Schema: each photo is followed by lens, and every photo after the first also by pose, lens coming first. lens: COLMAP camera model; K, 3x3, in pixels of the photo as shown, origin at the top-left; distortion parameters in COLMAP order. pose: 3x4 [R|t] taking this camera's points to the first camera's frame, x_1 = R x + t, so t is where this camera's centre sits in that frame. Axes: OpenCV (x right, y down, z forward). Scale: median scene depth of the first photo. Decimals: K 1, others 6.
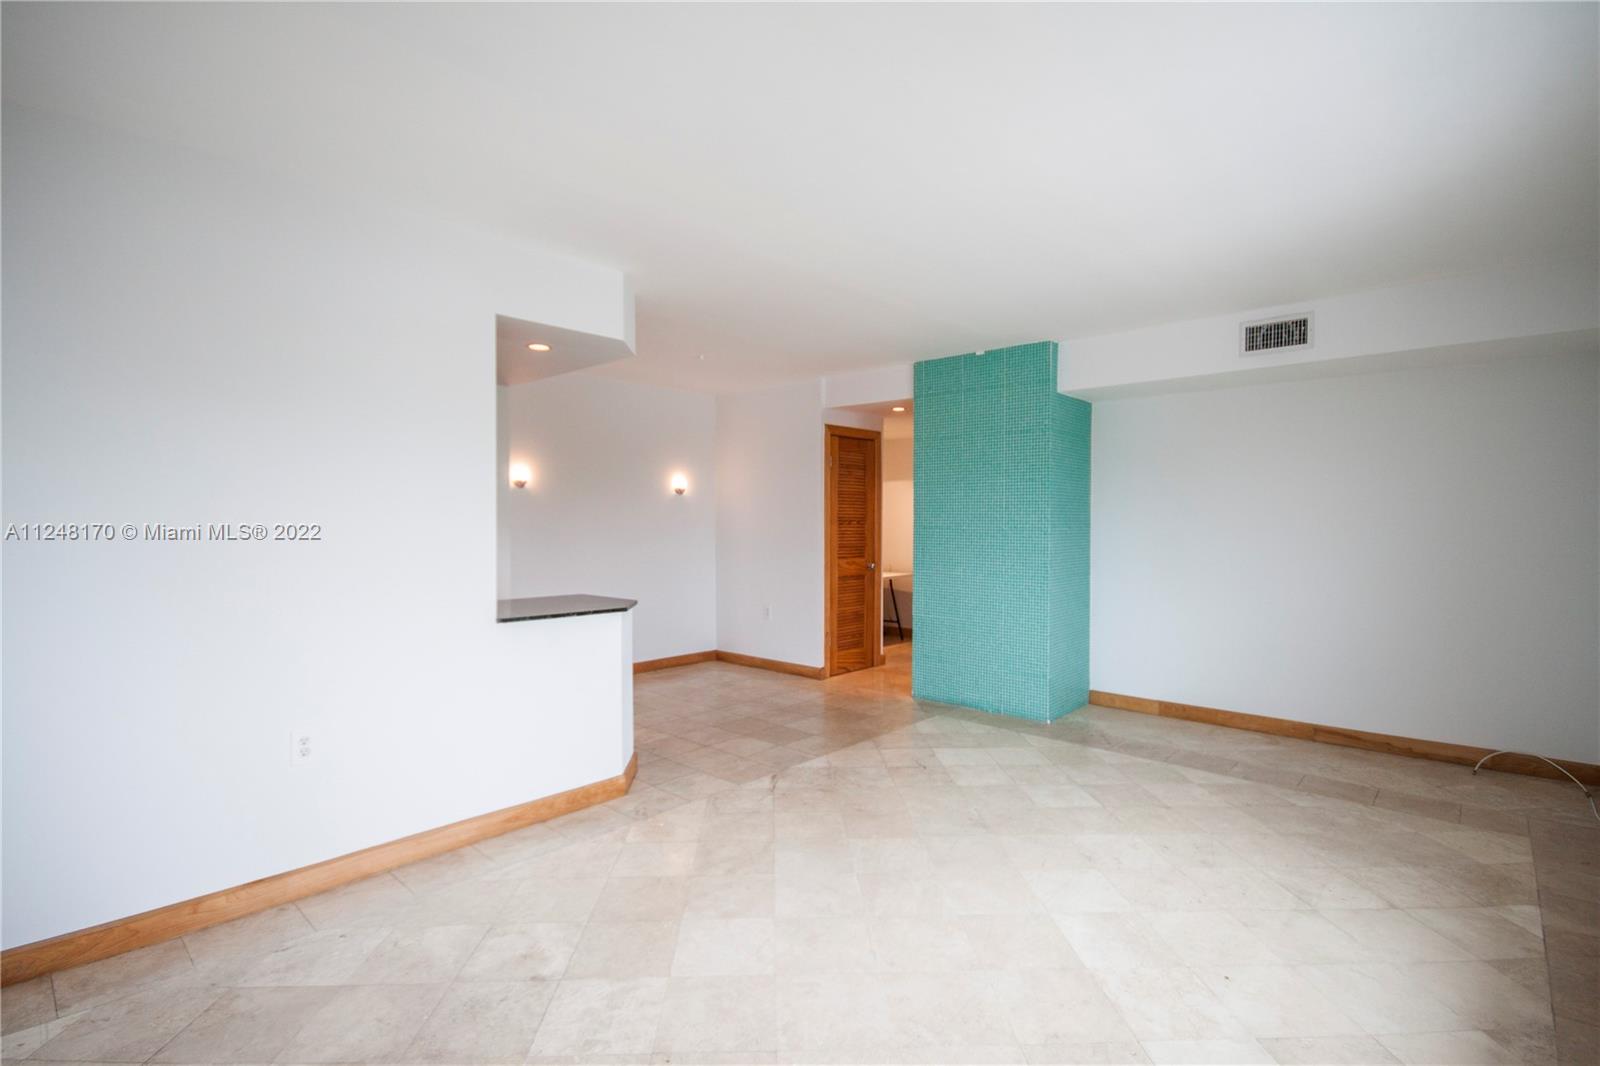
lens RADIAL K [[745.9, 0, 803.1], [0, 745.9, 531.3], [0, 0, 1]] dist [0.003141, -0.003562]
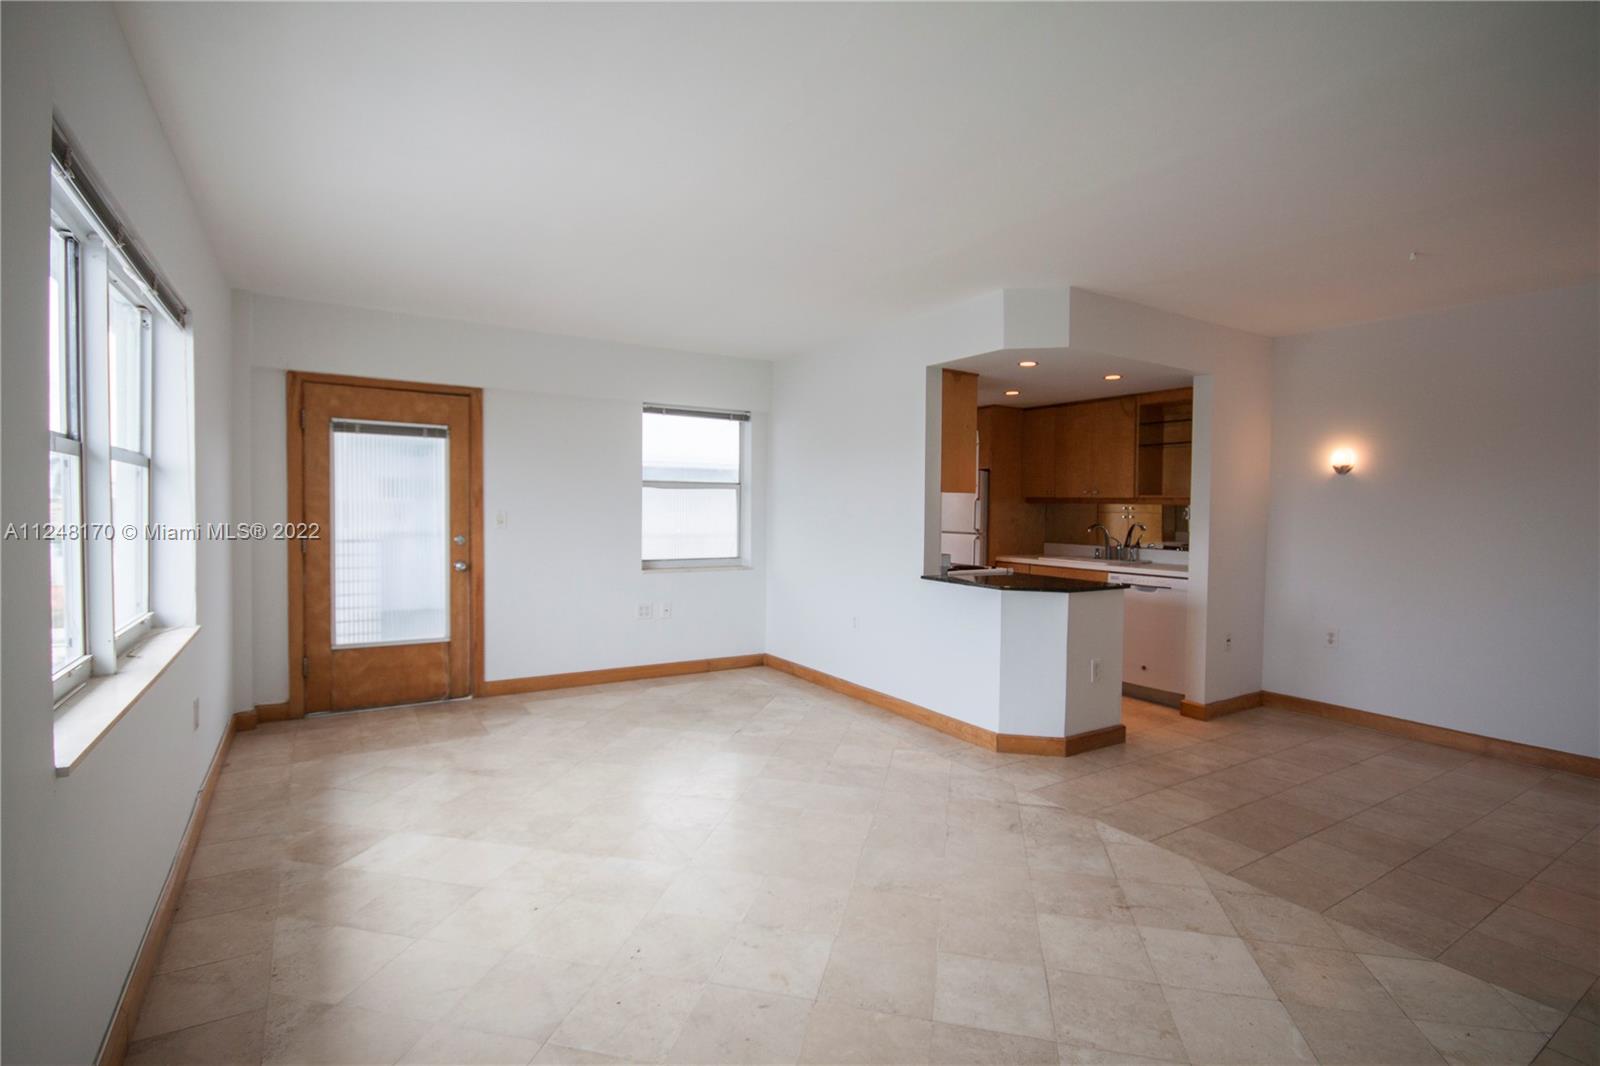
lens RADIAL K [[745.9, 0, 799.9], [0, 745.9, 531.7], [0, 0, 1]] dist [0.003141, -0.003562]
pose [[-0.263620, 0.027701, -0.964229, 0.803829], [-0.026504, 0.999002, 0.035946, -0.010395], [0.964263, 0.035032, -0.262622, 0.872467]]
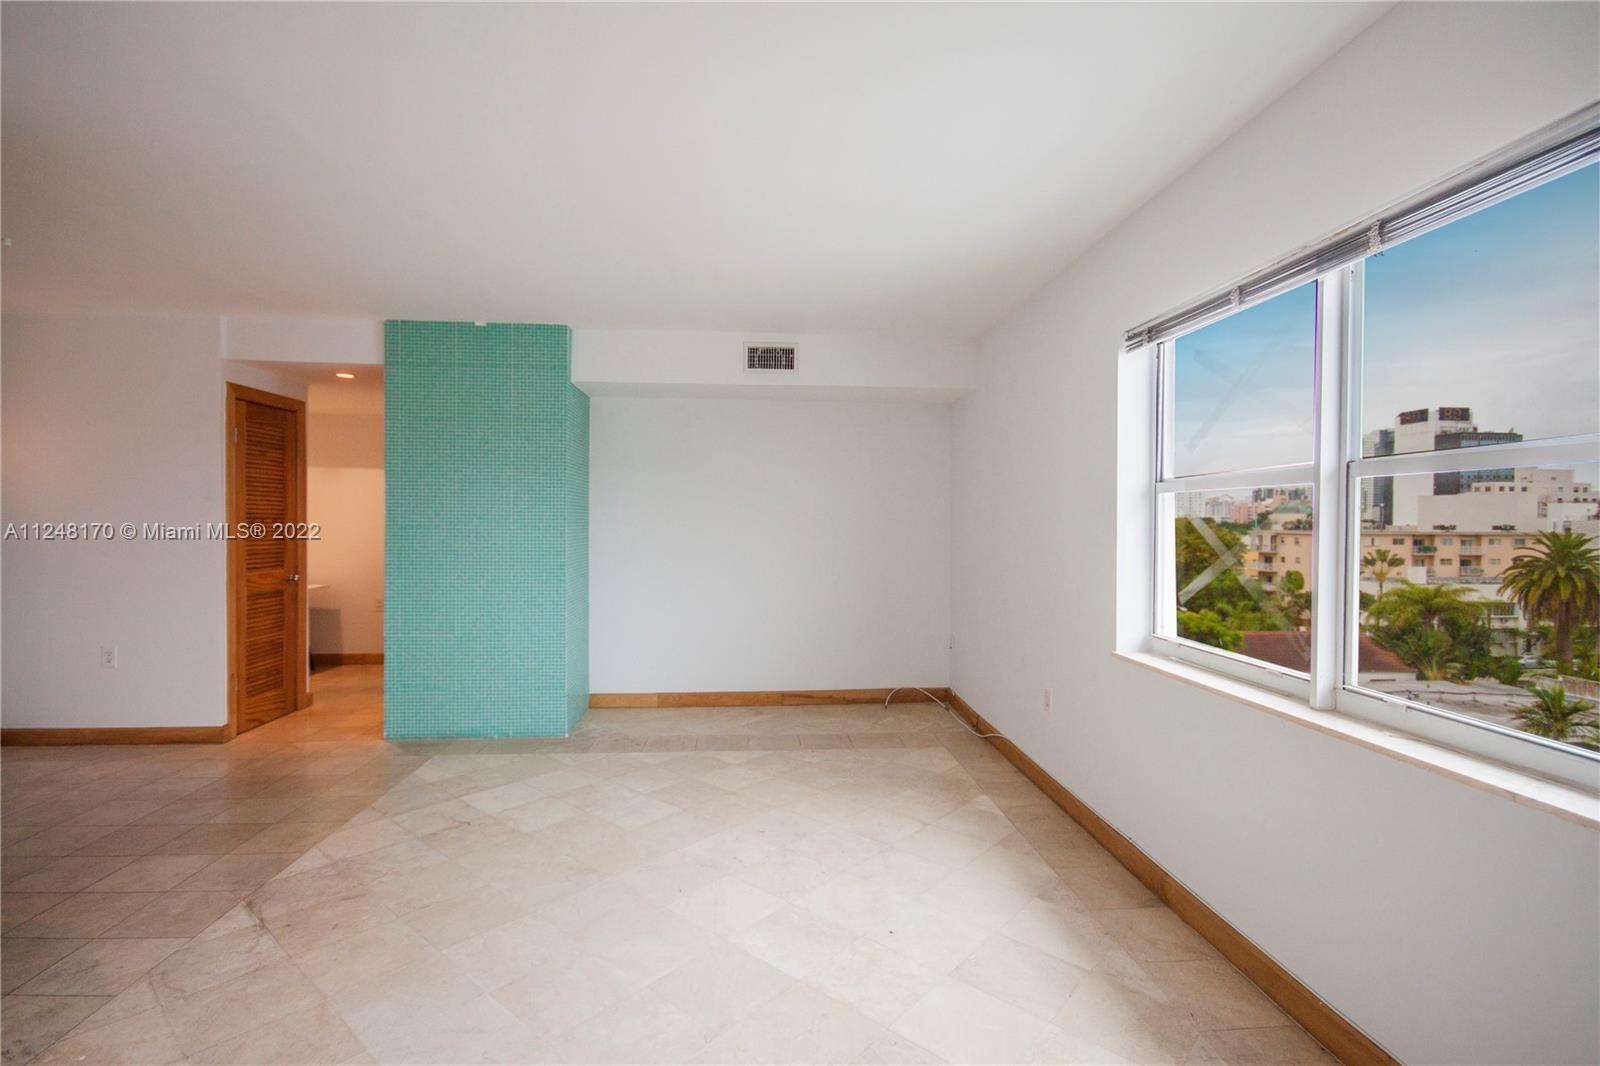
lens RADIAL K [[745.9, 0, 802.3], [0, 745.9, 529.4], [0, 0, 1]] dist [0.003141, -0.003562]
pose [[0.685516, -0.006854, 0.728025, -0.171406], [0.006811, 0.999972, 0.003001, -0.002310], [-0.728026, 0.002902, 0.685544, 0.176734]]
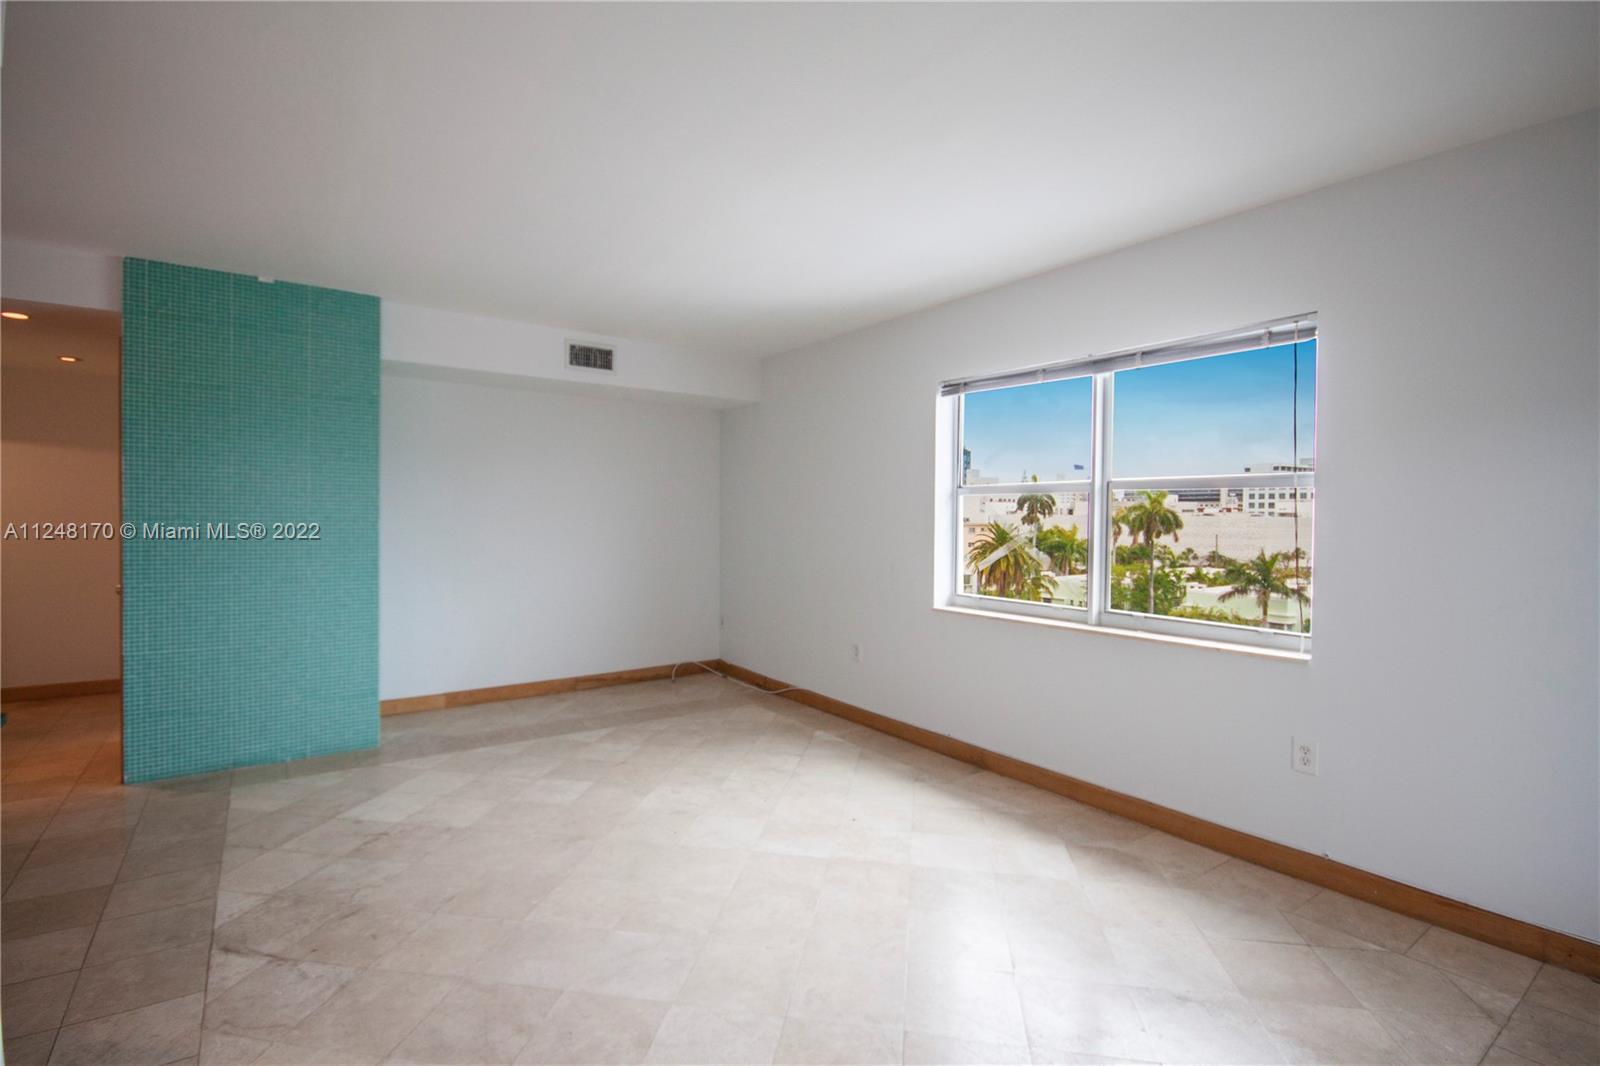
lens RADIAL K [[745.9, 0, 803.7], [0, 745.9, 528.0], [0, 0, 1]] dist [0.003141, -0.003562]
pose [[0.203280, -0.015982, 0.978990, -0.476948], [0.004305, 0.999872, 0.015430, -0.004566], [-0.979111, 0.001078, 0.203322, 0.418316]]
